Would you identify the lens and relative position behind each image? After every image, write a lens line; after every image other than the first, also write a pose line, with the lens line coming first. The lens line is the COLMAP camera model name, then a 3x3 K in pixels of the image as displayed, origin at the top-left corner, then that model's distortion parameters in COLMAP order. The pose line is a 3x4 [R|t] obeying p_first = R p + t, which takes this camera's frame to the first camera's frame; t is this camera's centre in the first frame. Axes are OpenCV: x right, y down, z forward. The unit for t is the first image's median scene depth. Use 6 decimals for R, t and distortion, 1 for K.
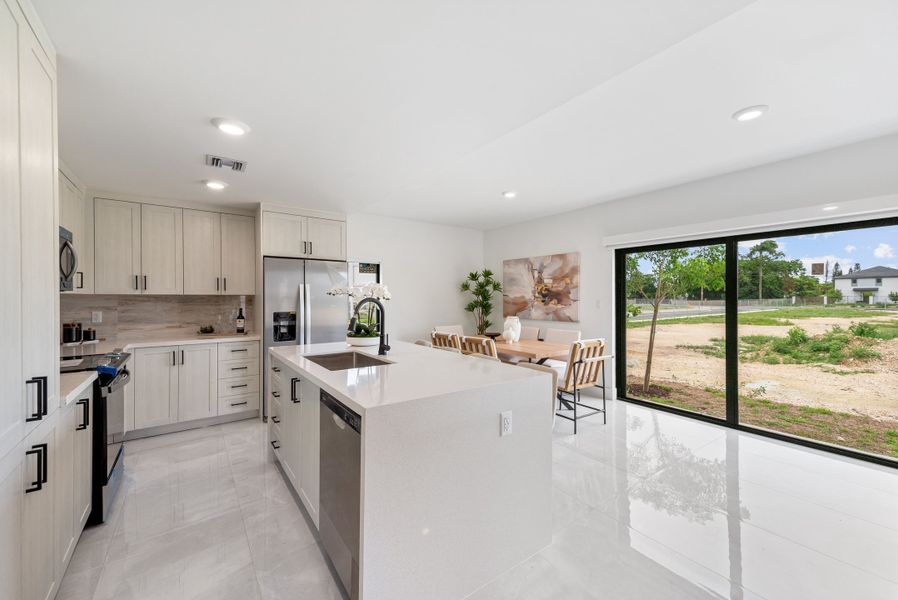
lens RADIAL K [[358.8, 0, 450.5], [0, 358.8, 298.7], [0, 0, 1]] dist [0.016195, -0.002031]
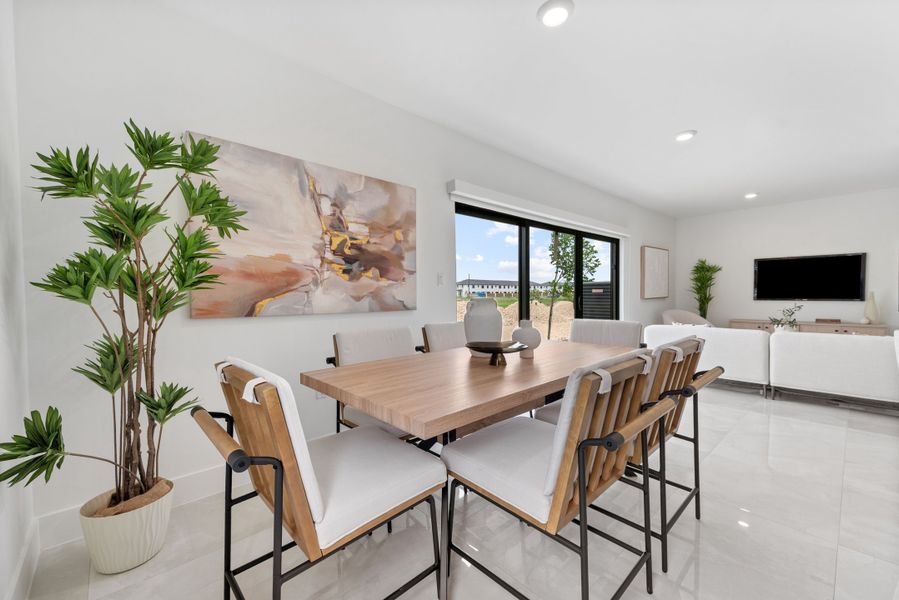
lens RADIAL K [[359.2, 0, 456.7], [0, 359.2, 303.8], [0, 0, 1]] dist [0.016195, -0.002031]
pose [[-0.127626, -0.027649, 0.991437, -0.211606], [0.008442, 0.999545, 0.028962, 0.036033], [-0.991786, 0.012066, -0.127335, 0.917694]]
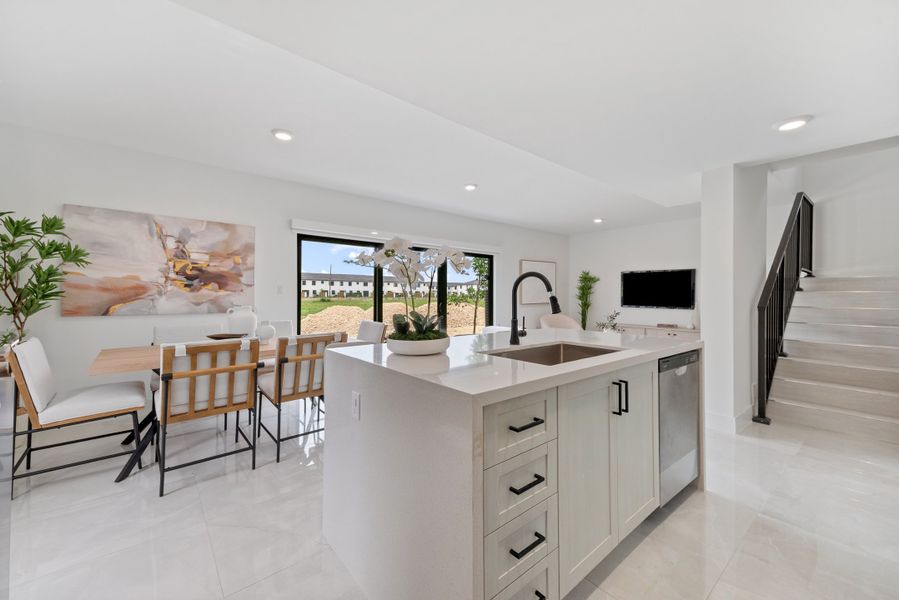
lens RADIAL K [[359.2, 0, 457.1], [0, 359.2, 291.6], [0, 0, 1]] dist [0.016195, -0.002031]
pose [[-0.103428, 0.003263, 0.994632, -0.467735], [-0.006556, 0.999971, -0.003963, 0.017591], [-0.994615, -0.006930, -0.103403, 0.566776]]
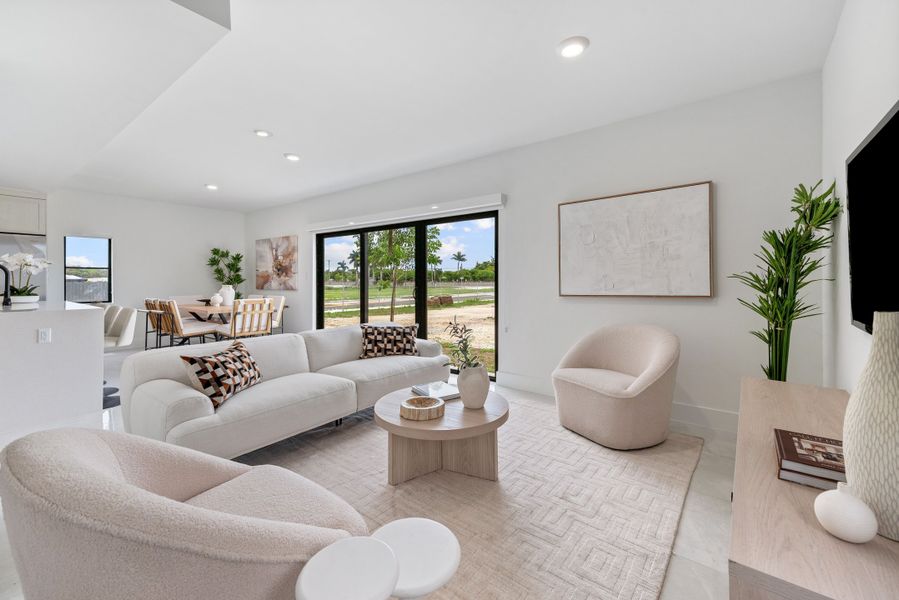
lens RADIAL K [[374.4, 0, 470.7], [0, 374.4, 281.1], [0, 0, 1]] dist [0.001800, -0.000141]
pose [[0.948493, 0.000025, 0.316799, 0.473464], [0.000445, 0.999999, -0.001410, 0.031605], [-0.316799, 0.001479, 0.948492, -0.407131]]
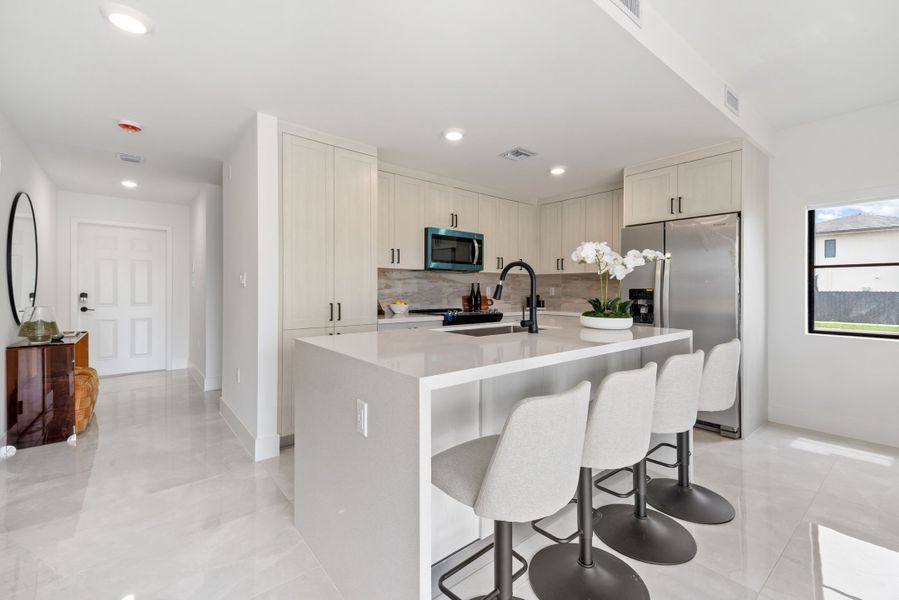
lens RADIAL K [[388.1, 0, 447.8], [0, 388.1, 289.0], [0, 0, 1]] dist [0.023370, -0.000749]
pose [[0.050695, 0.000497, -0.998714, 0.312109], [-0.006728, 0.999977, 0.000157, 0.029101], [0.998692, 0.006712, 0.050697, 0.360500]]
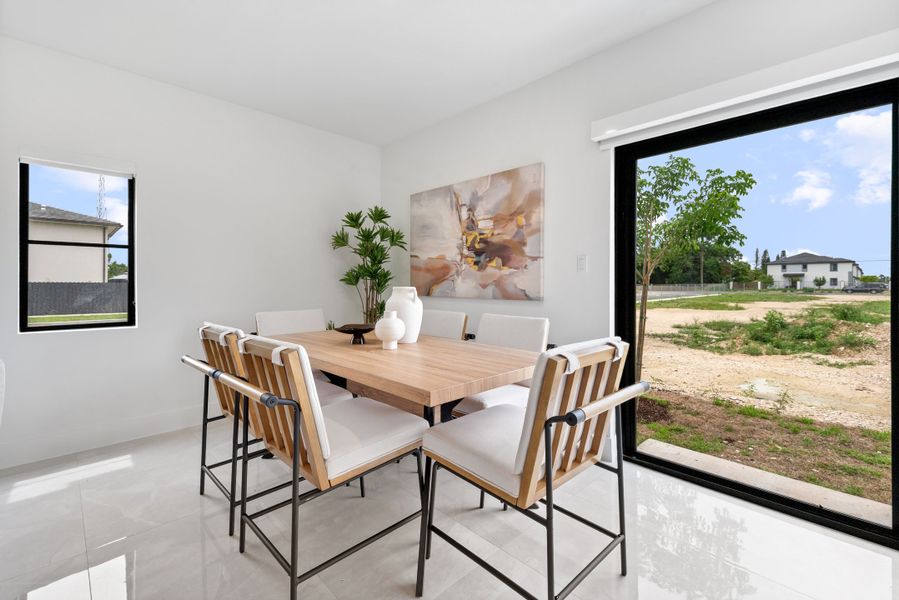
lens RADIAL K [[388.1, 0, 455.1], [0, 388.1, 284.9], [0, 0, 1]] dist [0.023370, -0.000749]
pose [[0.987511, 0.001875, 0.157541, 0.135171], [-0.001940, 0.999998, 0.000259, 0.039533], [-0.157540, -0.000562, 0.987512, 0.433305]]
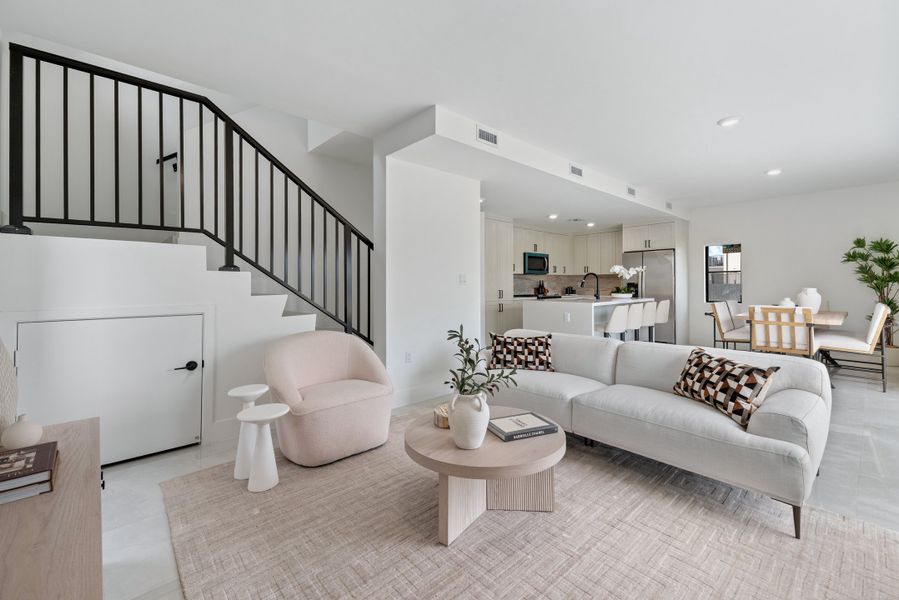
lens RADIAL K [[374.4, 0, 453.8], [0, 374.4, 284.6], [0, 0, 1]] dist [0.001800, -0.000141]
pose [[0.098113, 0.000235, -0.995175, 0.923849], [0.002798, 0.999996, 0.000512, 0.031145], [0.995171, -0.002835, 0.098112, -0.035656]]
